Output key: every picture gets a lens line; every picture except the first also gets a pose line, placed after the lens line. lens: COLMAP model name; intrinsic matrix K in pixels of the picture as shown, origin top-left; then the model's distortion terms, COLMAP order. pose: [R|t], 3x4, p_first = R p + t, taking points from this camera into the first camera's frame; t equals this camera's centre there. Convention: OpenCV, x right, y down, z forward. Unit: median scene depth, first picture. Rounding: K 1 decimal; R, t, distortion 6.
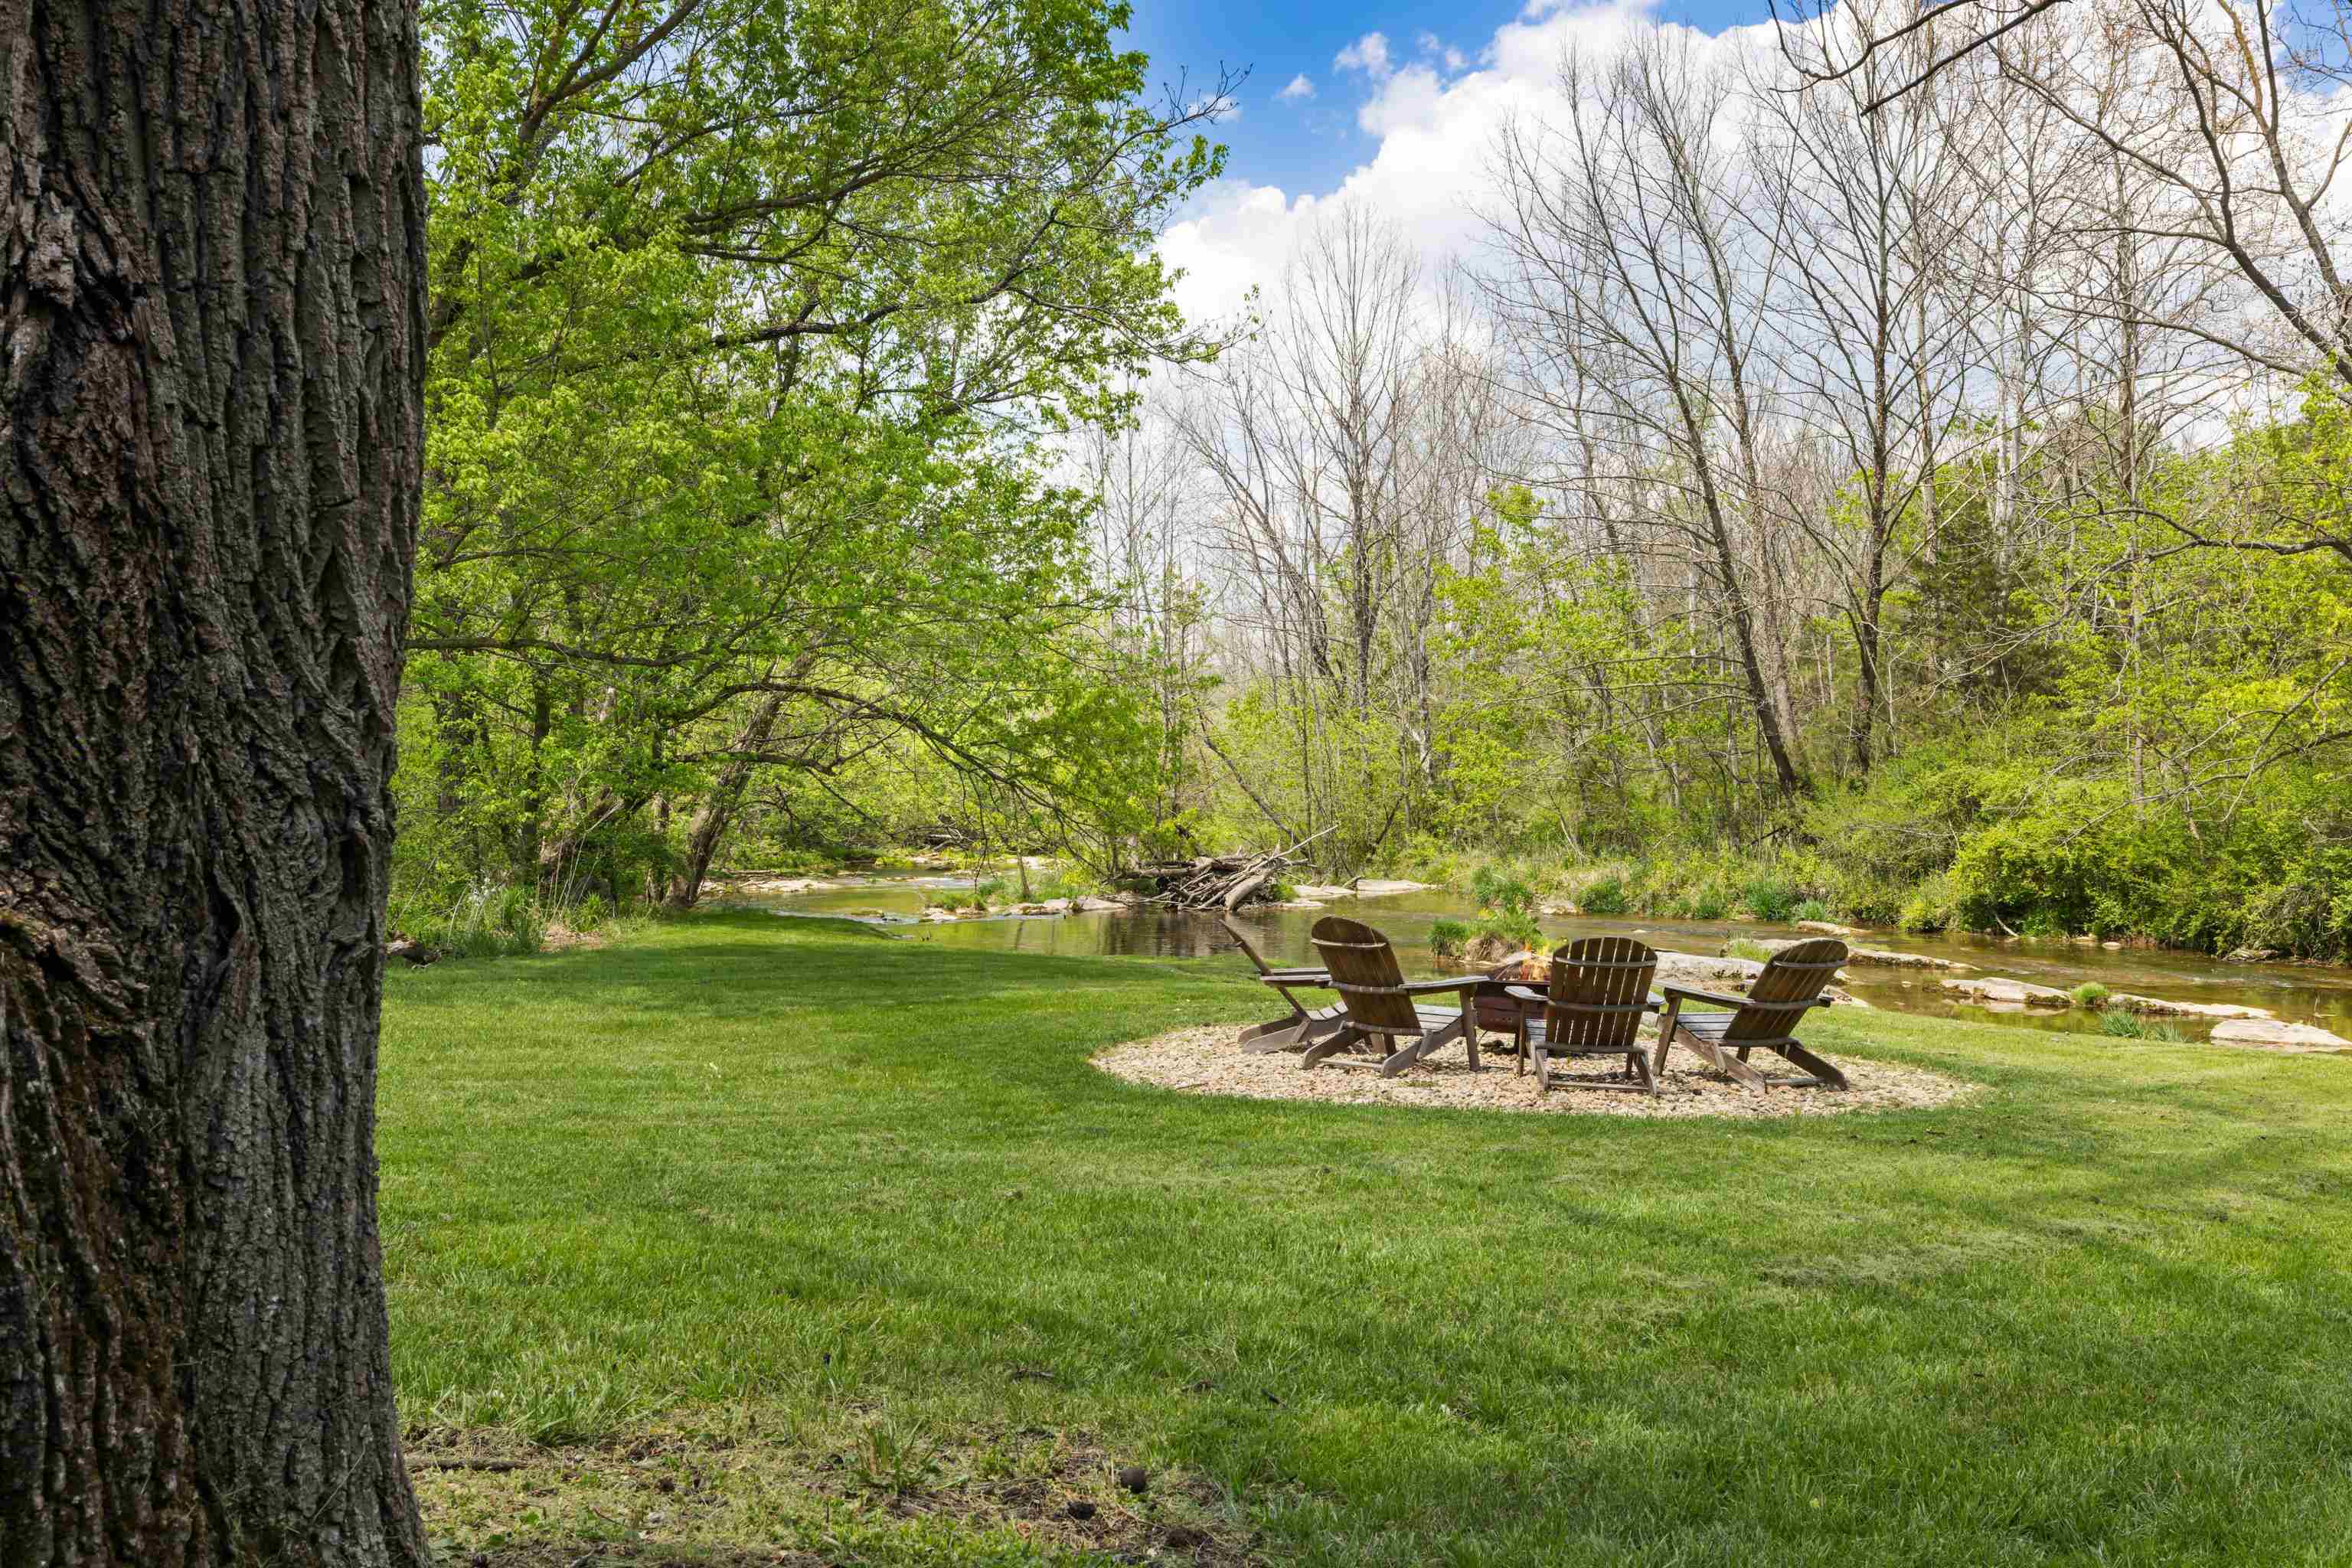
lens RADIAL K [[1922.6, 0, 1176.0], [0, 1922.6, 784.0], [0, 0, 1]] dist [0.004651, 0.000045]
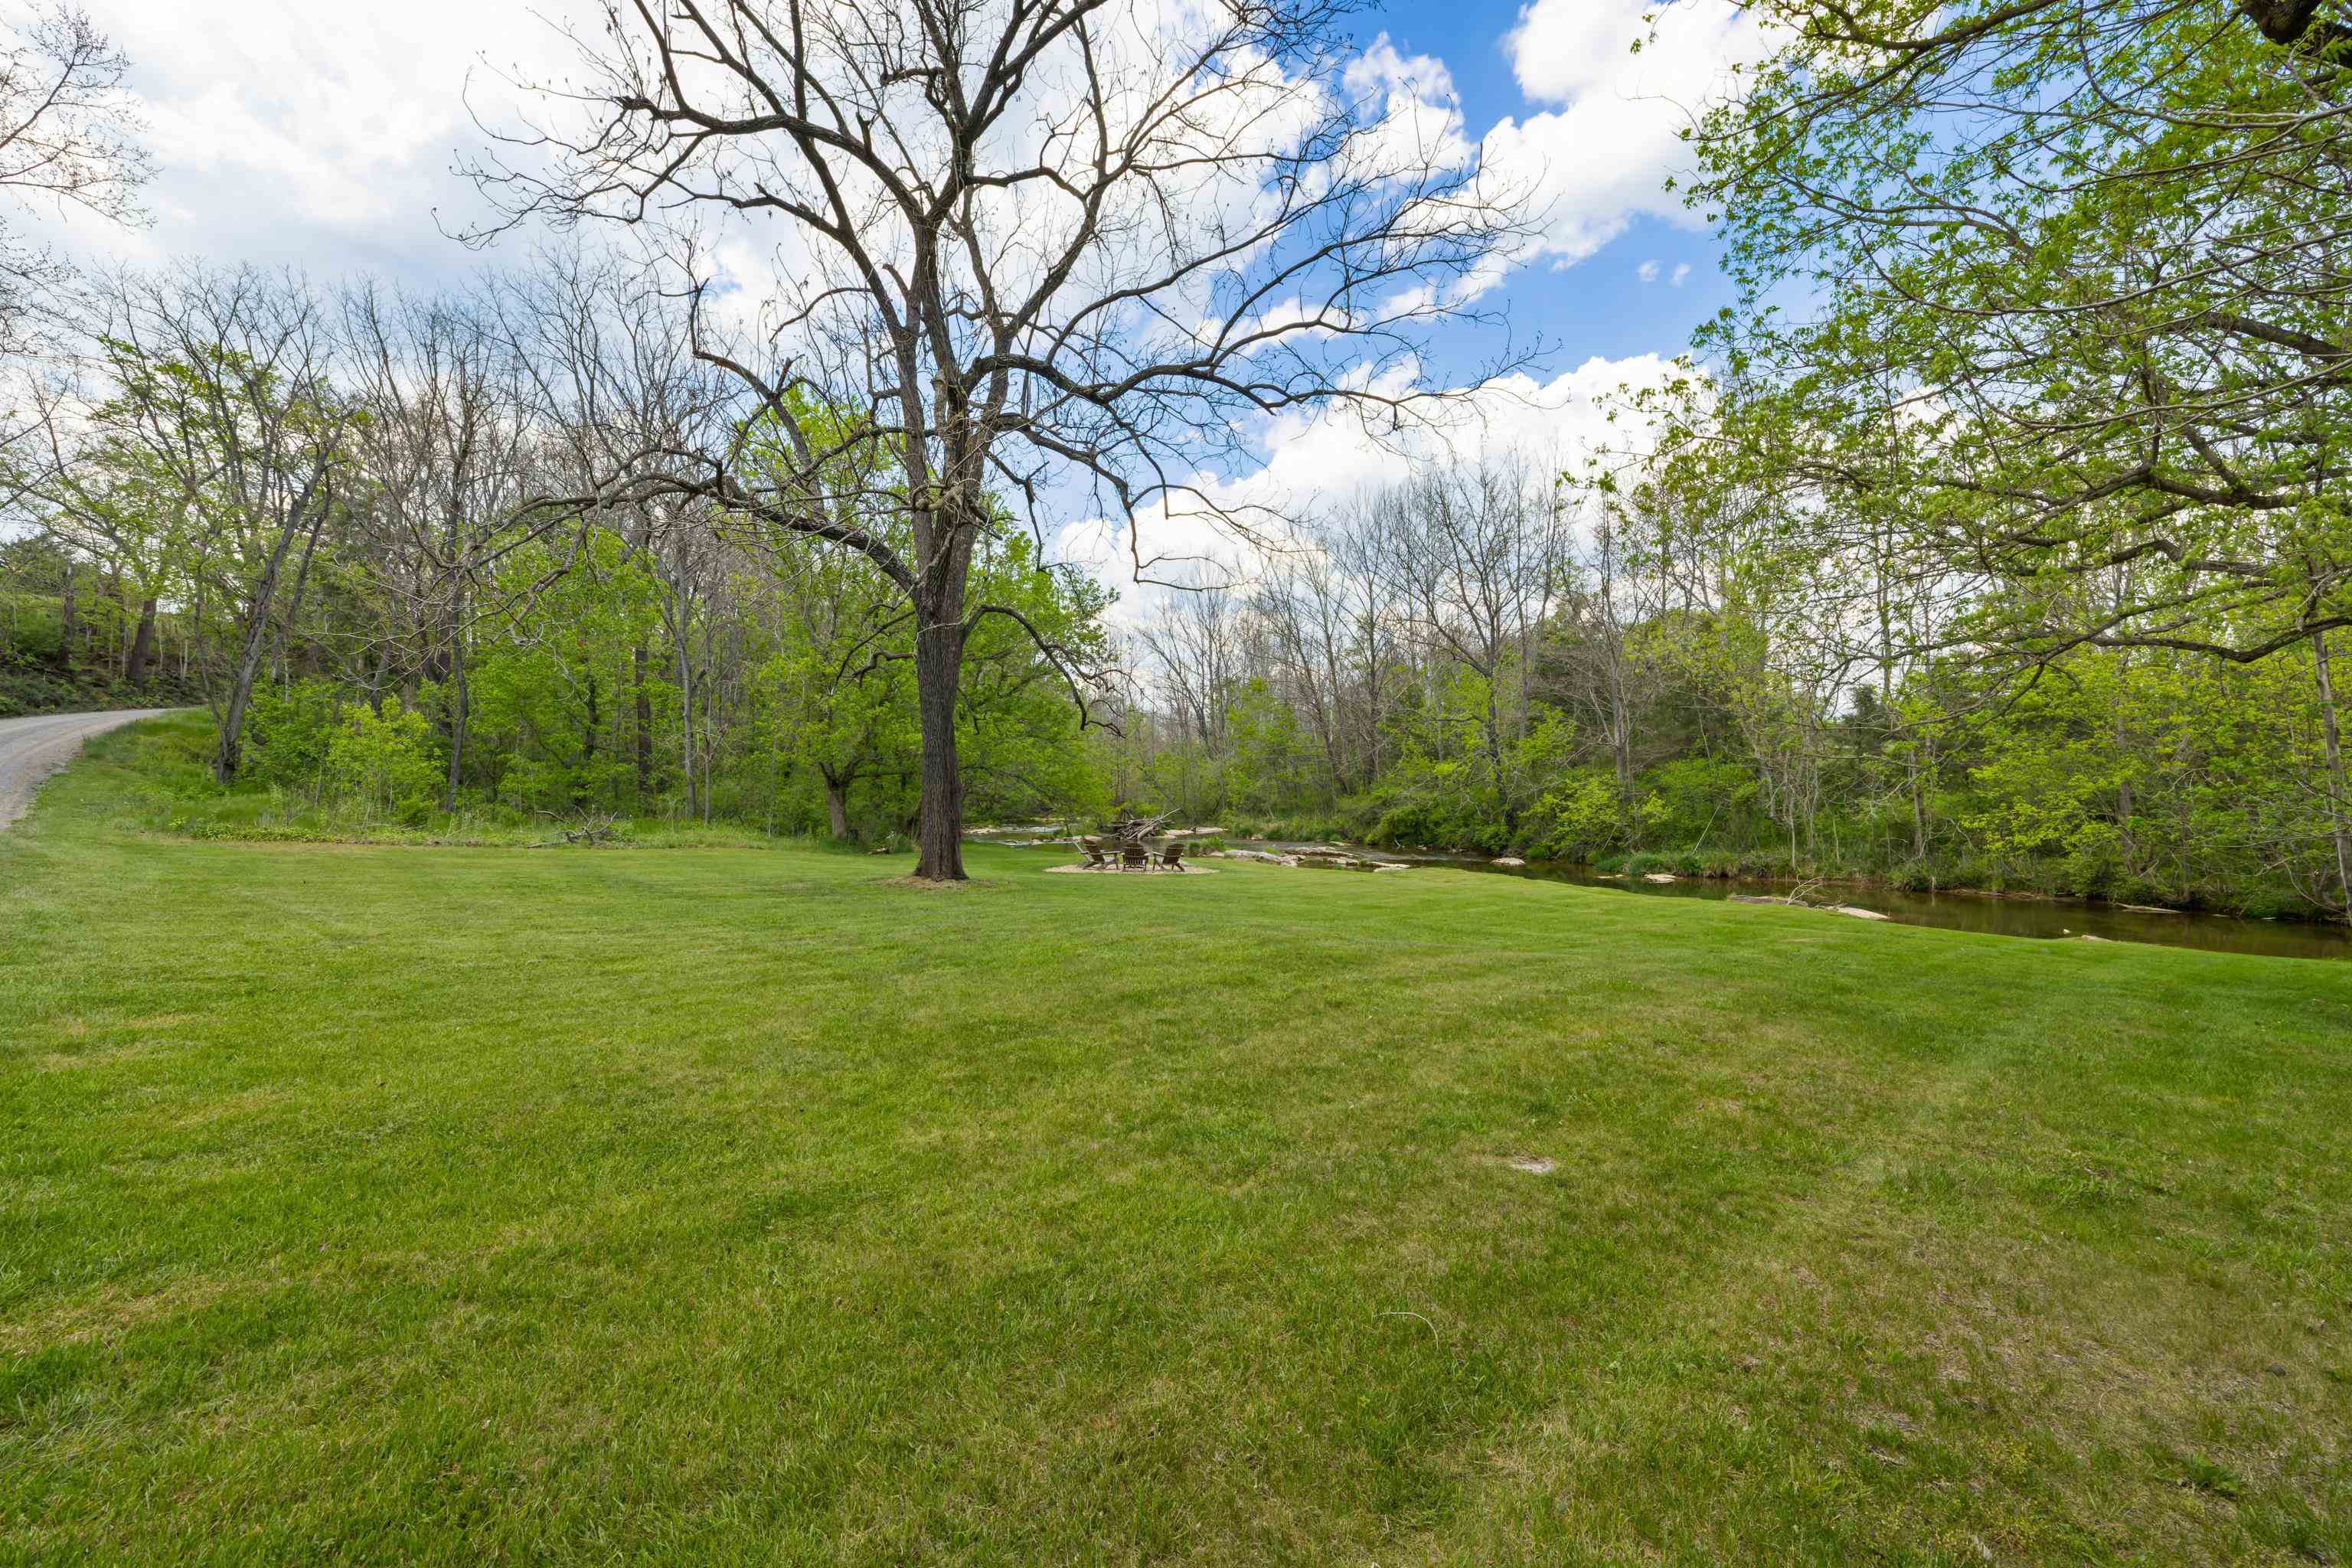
lens RADIAL K [[1004.3, 0, 1169.8], [0, 1004.3, 776.9], [0, 0, 1]] dist [-0.000047, -0.000099]
pose [[0.999941, -0.009254, -0.005612, 0.099510], [0.009274, 0.999951, 0.003577, -0.035361], [0.005579, -0.003629, 0.999978, -0.546887]]
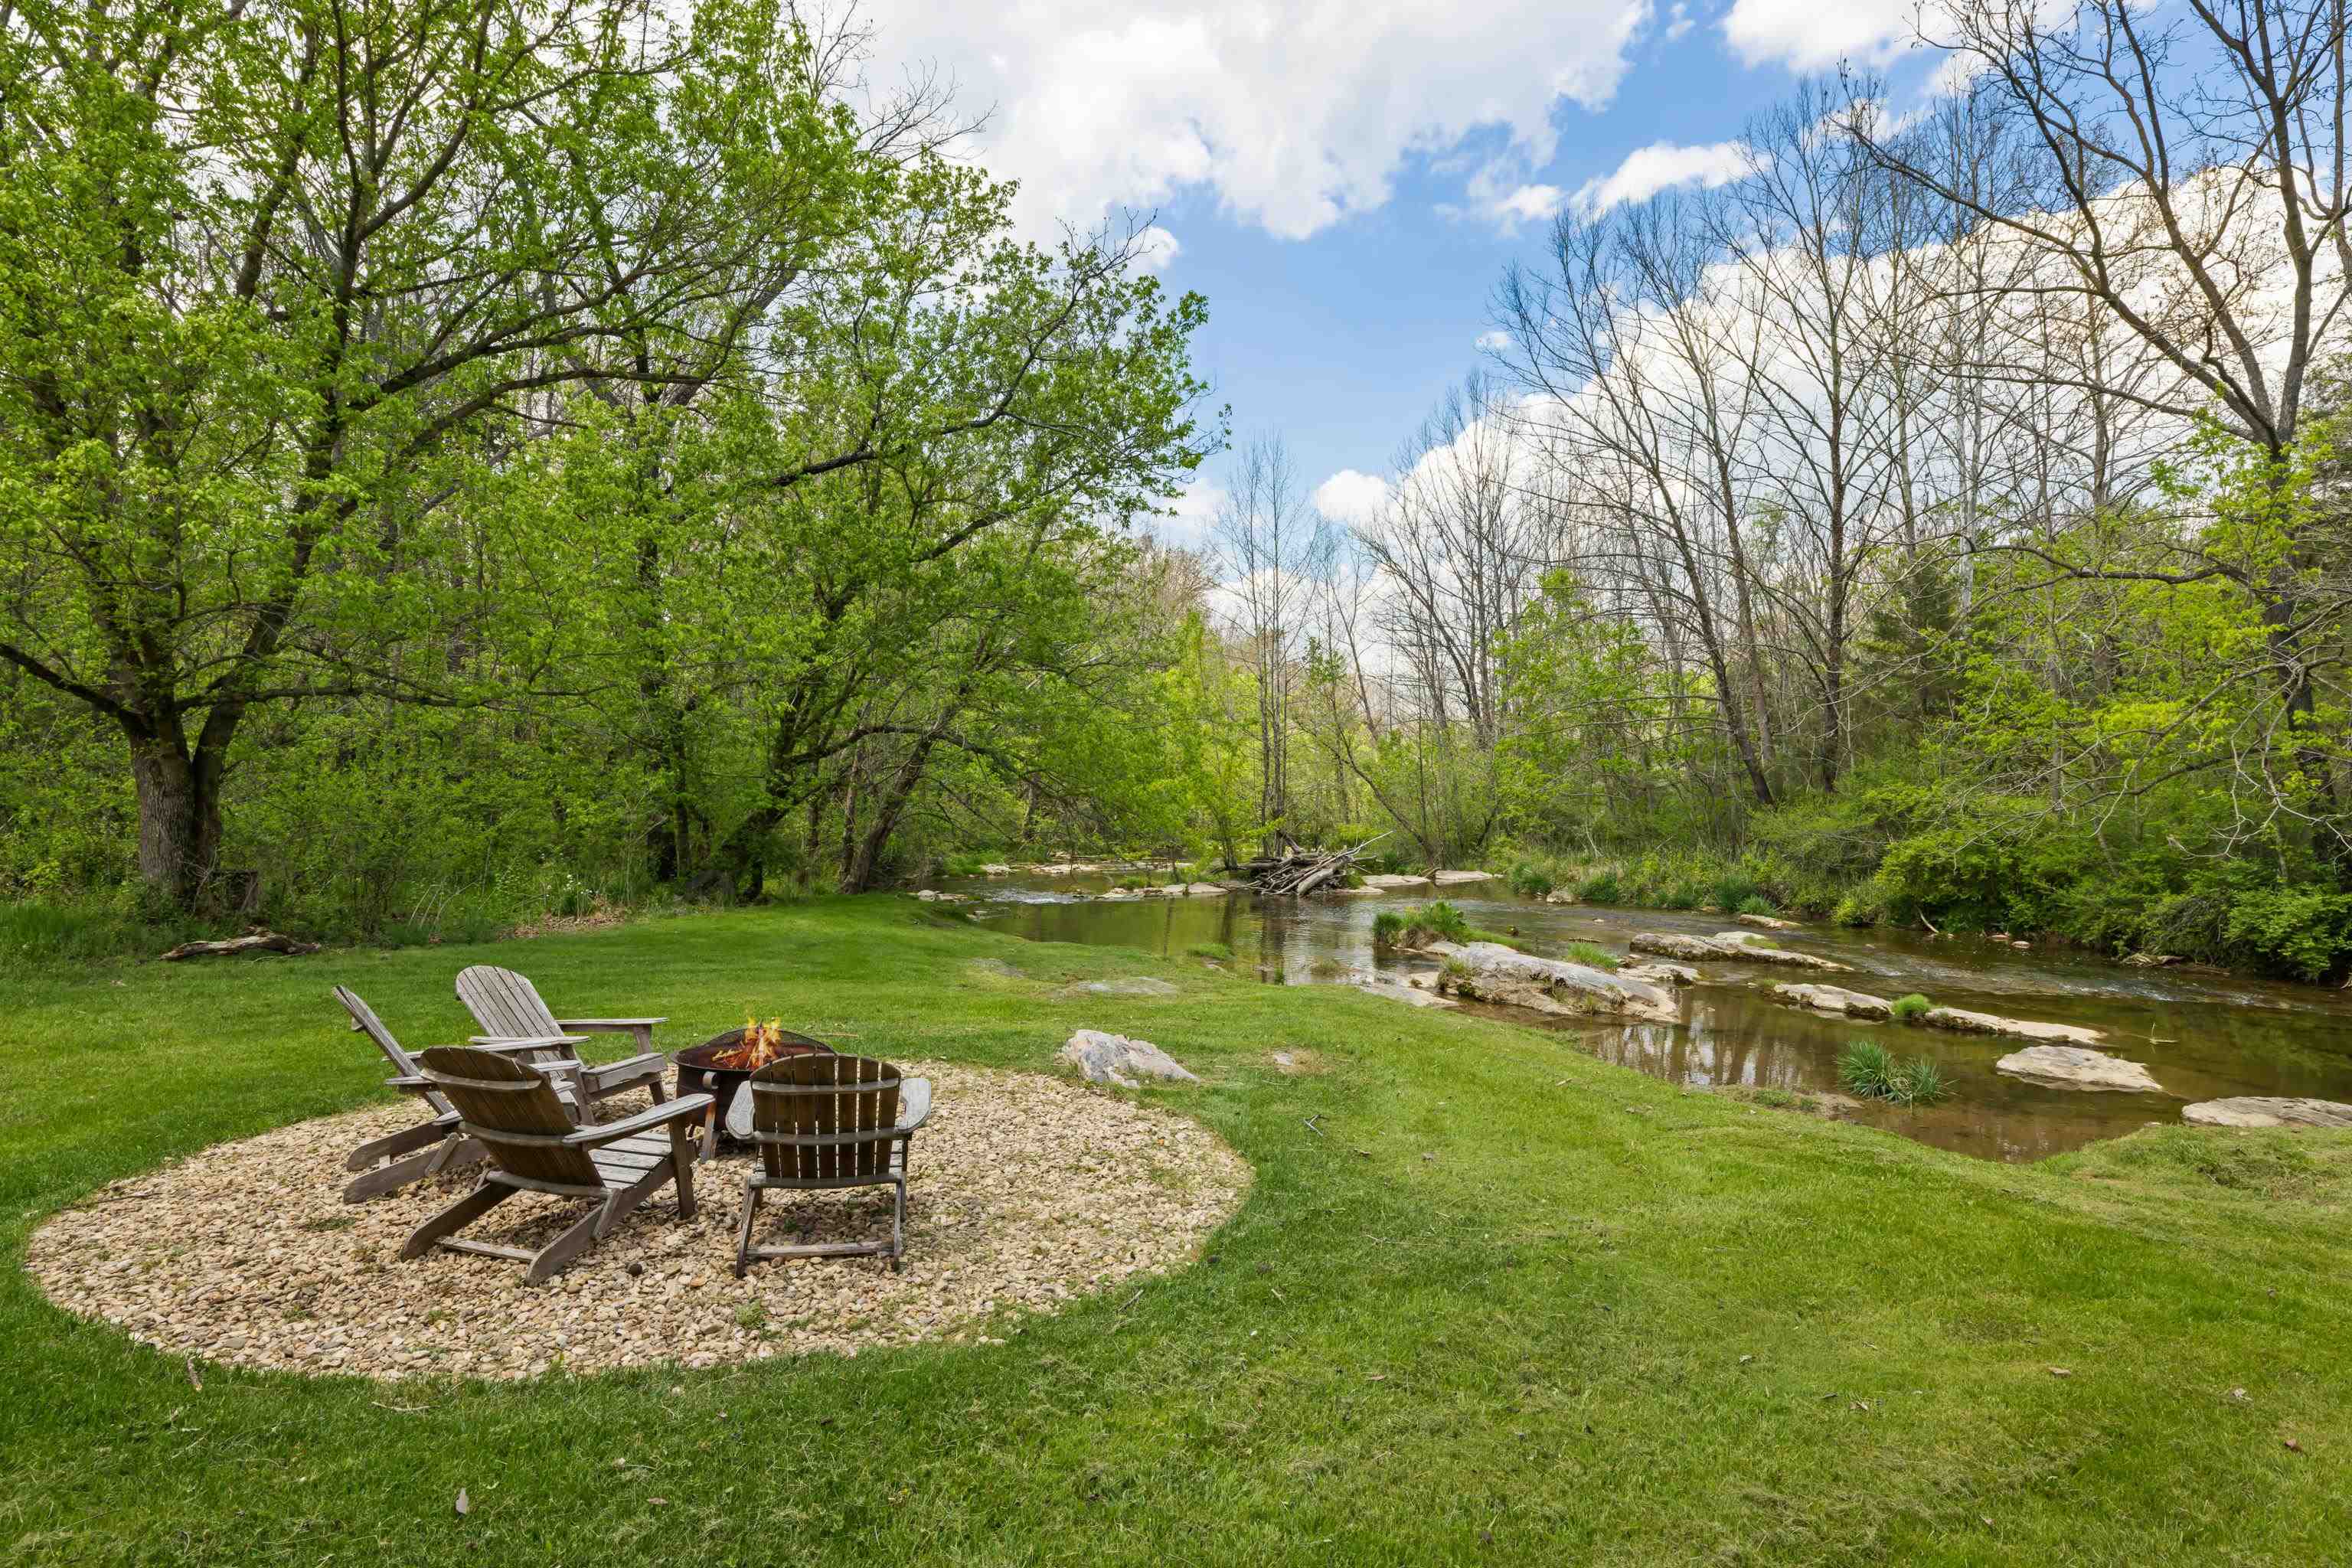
lens RADIAL K [[1237.9, 0, 1176.0], [0, 1237.9, 784.0], [0, 0, 1]] dist [-0.000383, -0.000146]
pose [[0.973378, -0.004650, -0.229159, 0.170415], [0.002470, 0.999949, -0.009801, -0.003147], [0.229193, 0.008974, 0.973340, 0.184592]]
